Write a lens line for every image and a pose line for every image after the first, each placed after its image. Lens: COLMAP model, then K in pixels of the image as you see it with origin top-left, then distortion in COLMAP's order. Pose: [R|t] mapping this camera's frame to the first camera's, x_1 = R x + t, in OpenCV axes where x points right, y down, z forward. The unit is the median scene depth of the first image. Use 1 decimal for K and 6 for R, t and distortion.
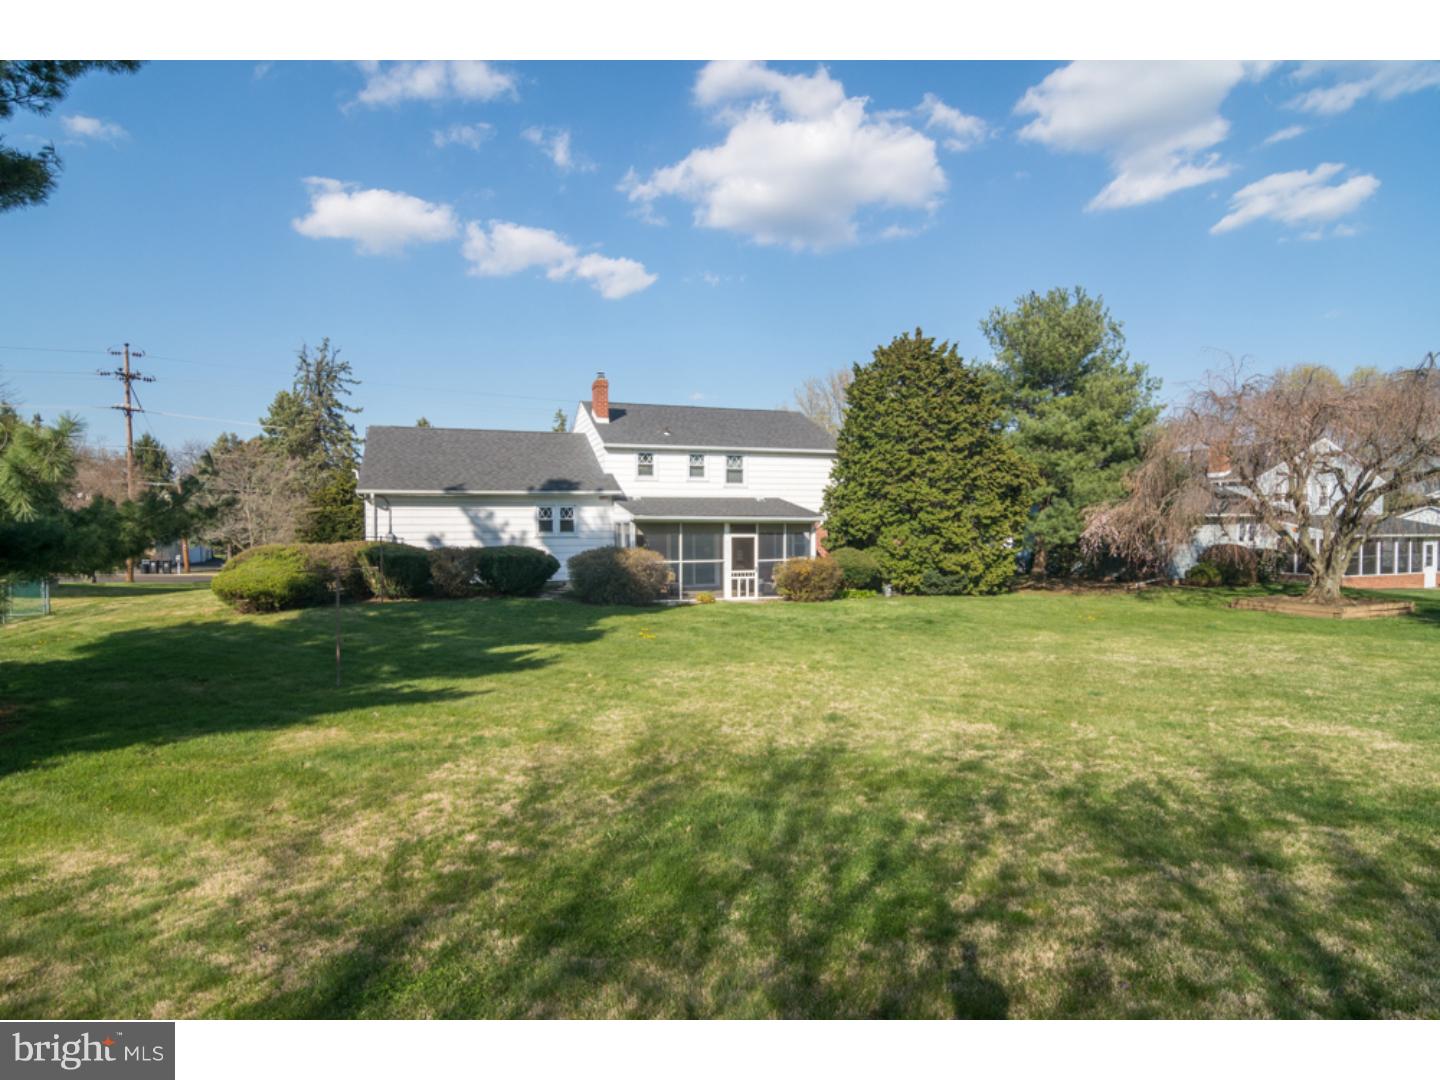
lens RADIAL K [[759.2, 0, 719.0], [0, 759.2, 541.9], [0, 0, 1]] dist [0.004617, -0.000149]
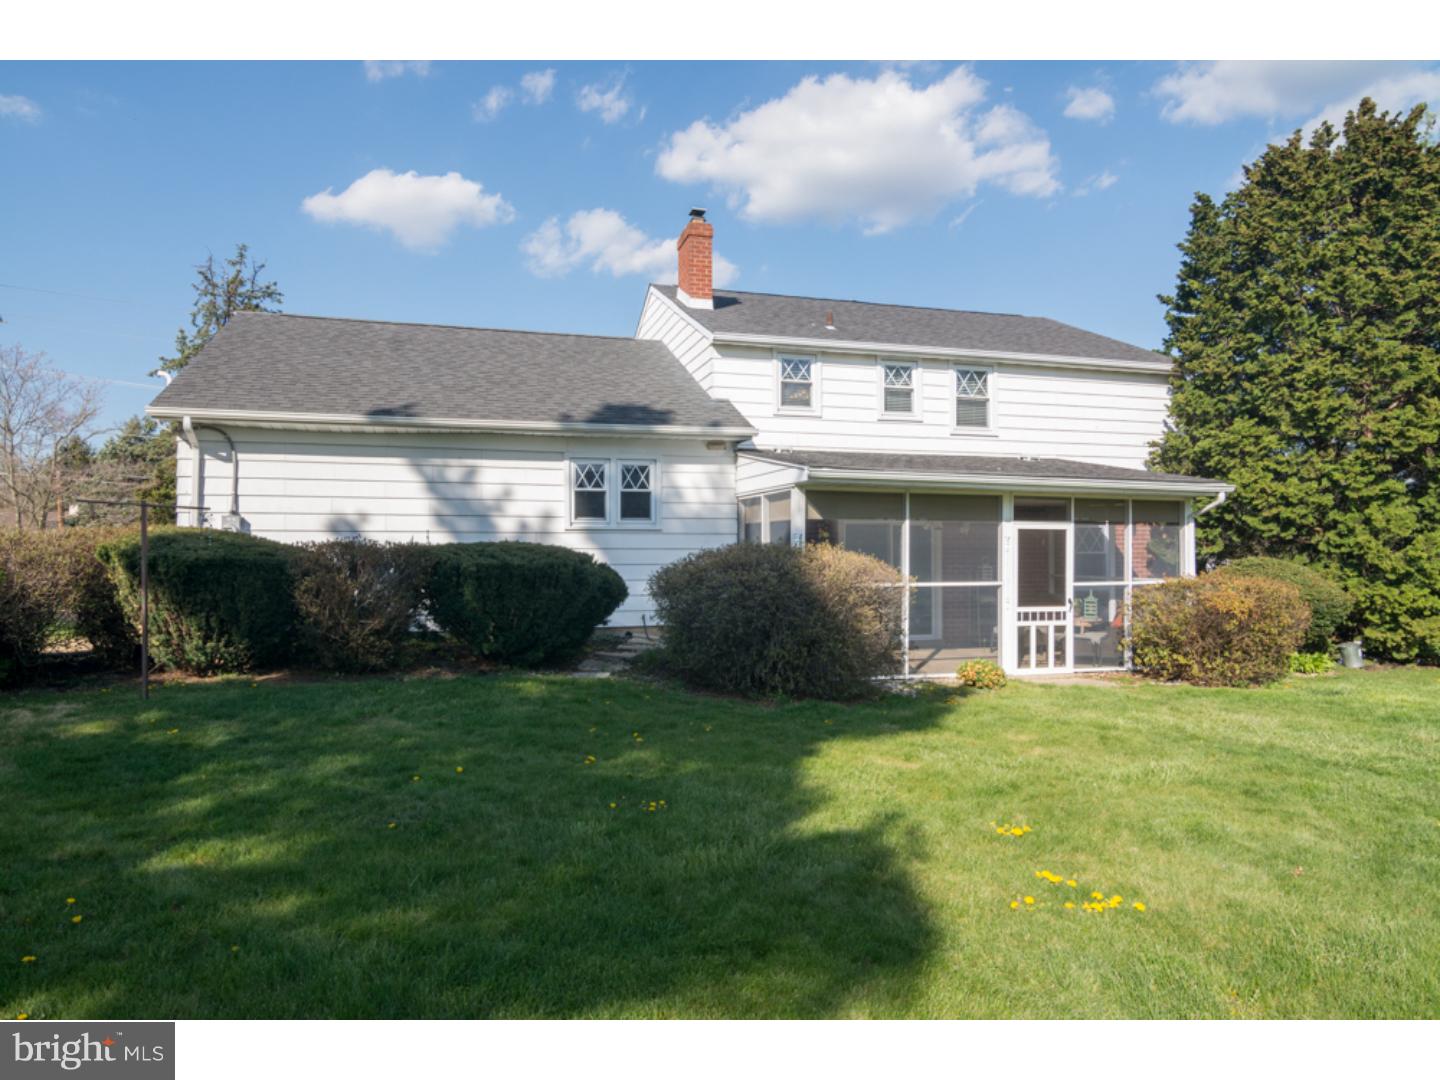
lens RADIAL K [[877.4, 0, 720.8], [0, 877.4, 538.2], [0, 0, 1]] dist [0.017876, -0.001256]
pose [[0.998789, 0.002120, -0.049159, -0.125155], [-0.004309, 0.999001, -0.044472, 0.021664], [0.049015, 0.044630, 0.997800, 0.483934]]
